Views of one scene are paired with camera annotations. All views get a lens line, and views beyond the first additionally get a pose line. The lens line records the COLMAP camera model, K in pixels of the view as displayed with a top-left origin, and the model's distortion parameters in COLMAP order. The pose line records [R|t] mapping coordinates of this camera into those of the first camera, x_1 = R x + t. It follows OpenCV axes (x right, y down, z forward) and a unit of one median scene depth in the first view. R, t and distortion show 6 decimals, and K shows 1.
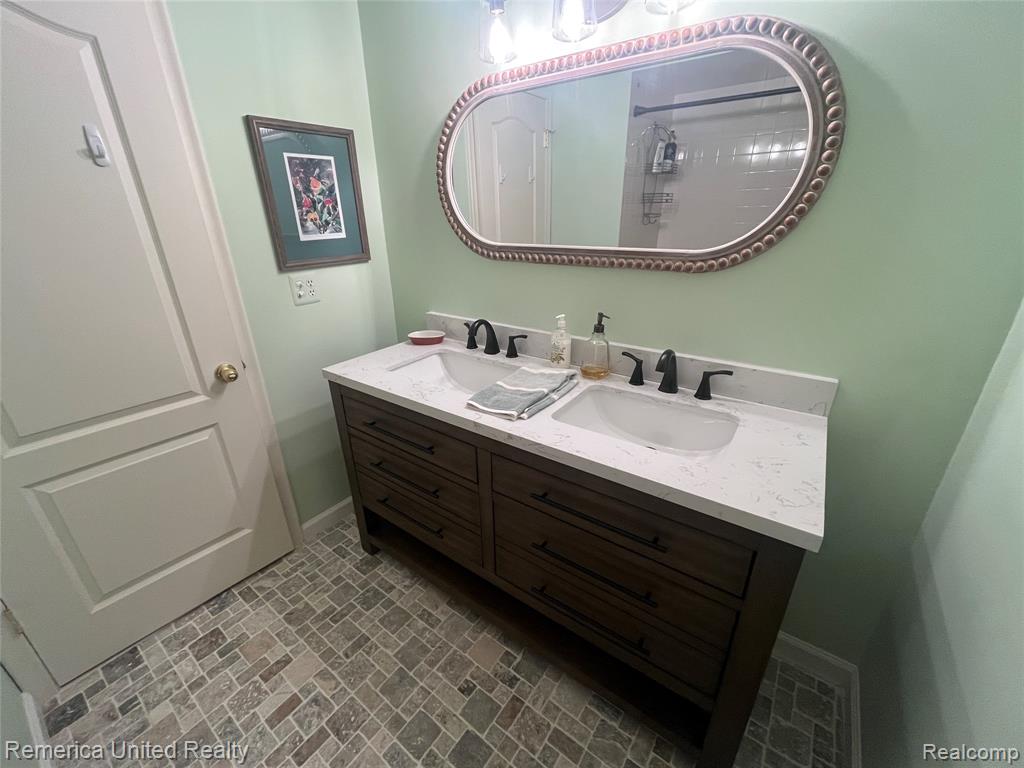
lens RADIAL K [[417.1, 0, 502.3], [0, 417.1, 382.5], [0, 0, 1]] dist [-0.003013, 0.000144]
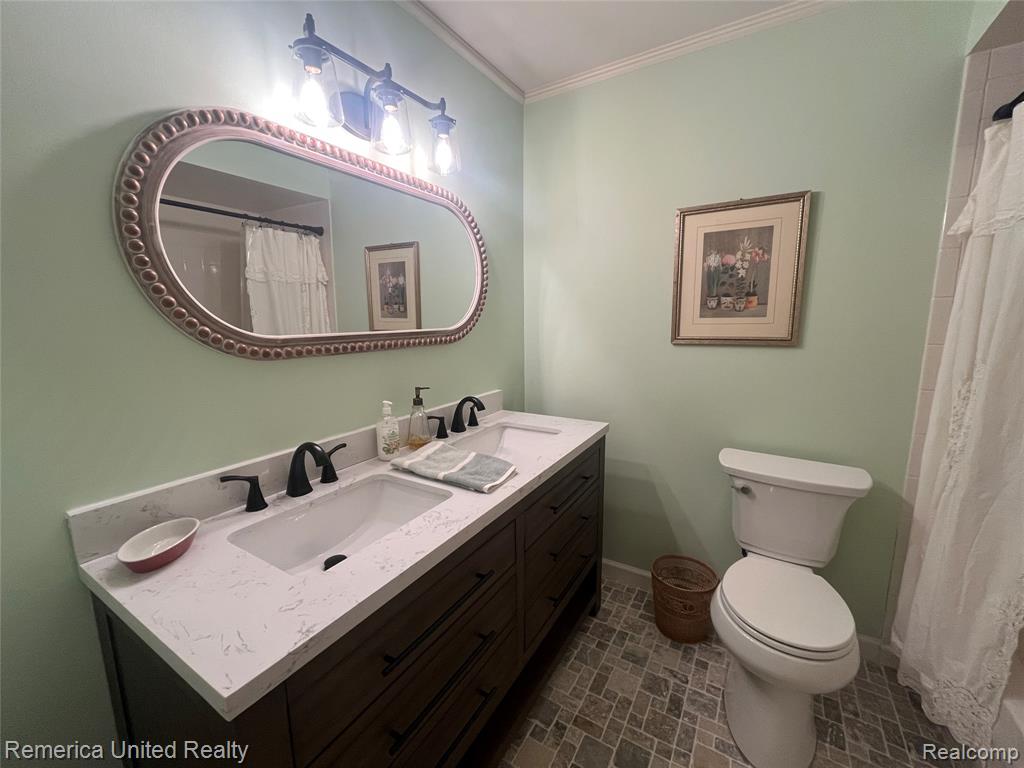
lens RADIAL K [[417.1, 0, 505.2], [0, 417.1, 384.5], [0, 0, 1]] dist [-0.003013, 0.000144]
pose [[-0.080907, -0.138737, 0.987019, -0.845085], [0.396753, 0.903947, 0.159583, -0.252680], [-0.914353, 0.404514, -0.018091, 0.794930]]
